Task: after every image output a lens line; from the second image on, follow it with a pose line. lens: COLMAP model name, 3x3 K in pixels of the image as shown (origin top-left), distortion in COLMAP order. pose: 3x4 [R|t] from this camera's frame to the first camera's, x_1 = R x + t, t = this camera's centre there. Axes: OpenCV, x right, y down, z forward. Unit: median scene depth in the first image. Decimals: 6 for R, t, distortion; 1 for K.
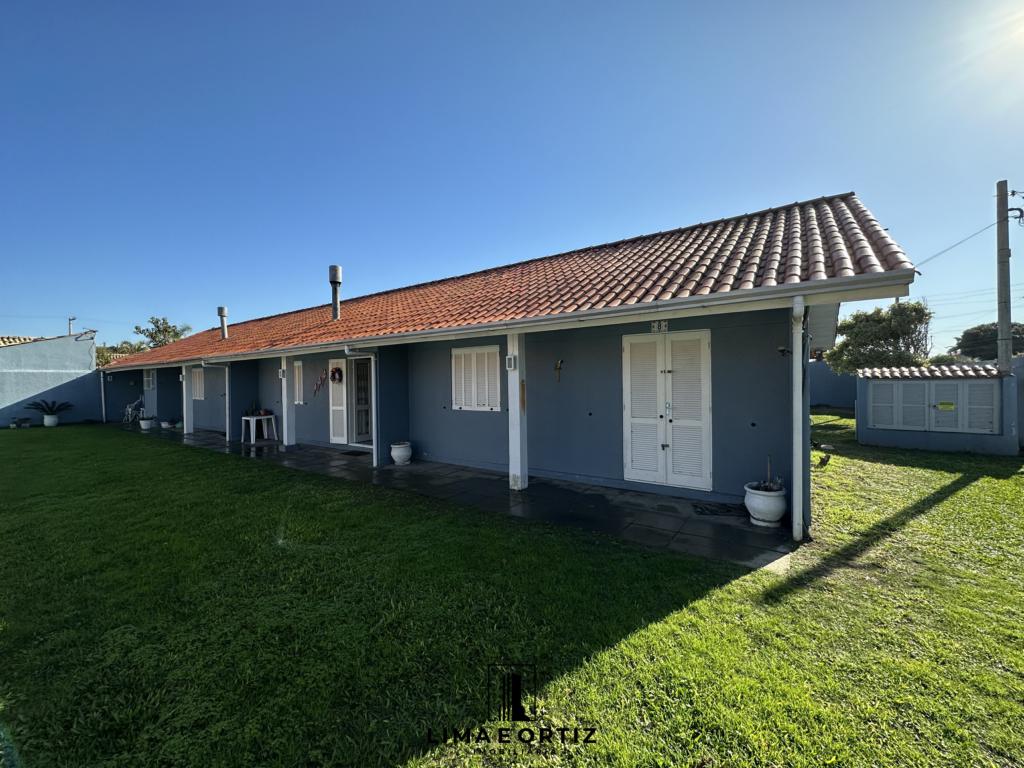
lens RADIAL K [[407.9, 0, 515.8], [0, 407.9, 385.1], [0, 0, 1]] dist [-0.005988, 0.000761]
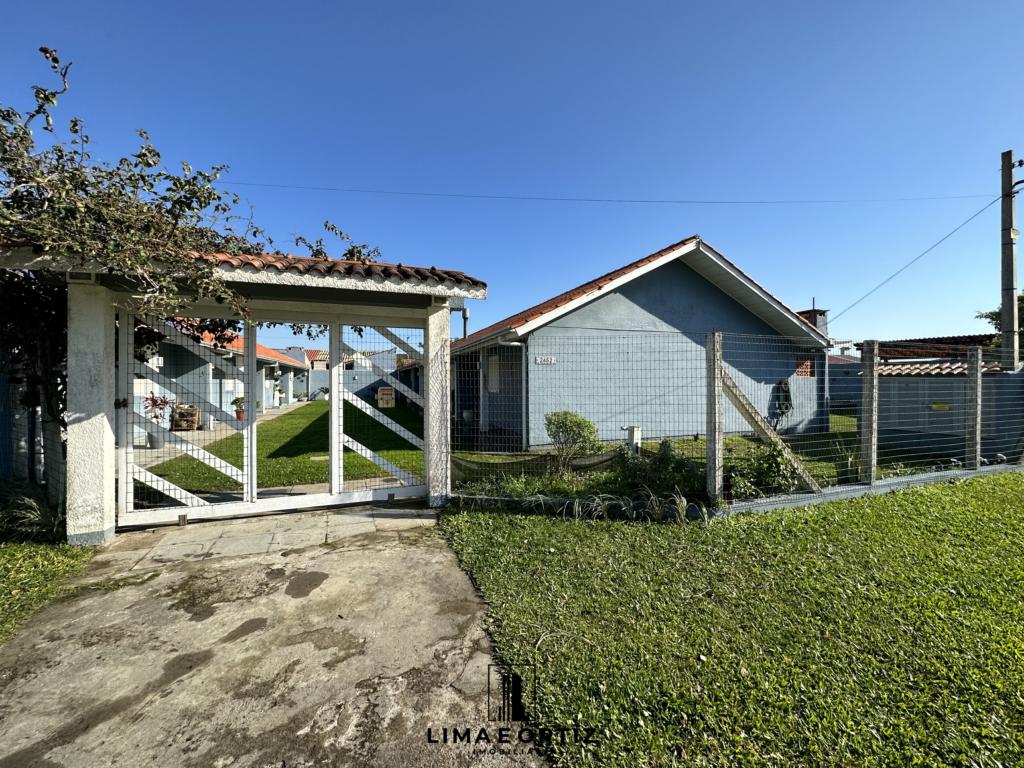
lens RADIAL K [[407.9, 0, 514.9], [0, 407.9, 384.0], [0, 0, 1]] dist [-0.005988, 0.000761]
pose [[0.820606, 0.015544, -0.571283, 1.011255], [-0.014981, 0.999872, 0.005685, 0.017711], [0.571298, 0.003893, 0.820734, -0.410693]]
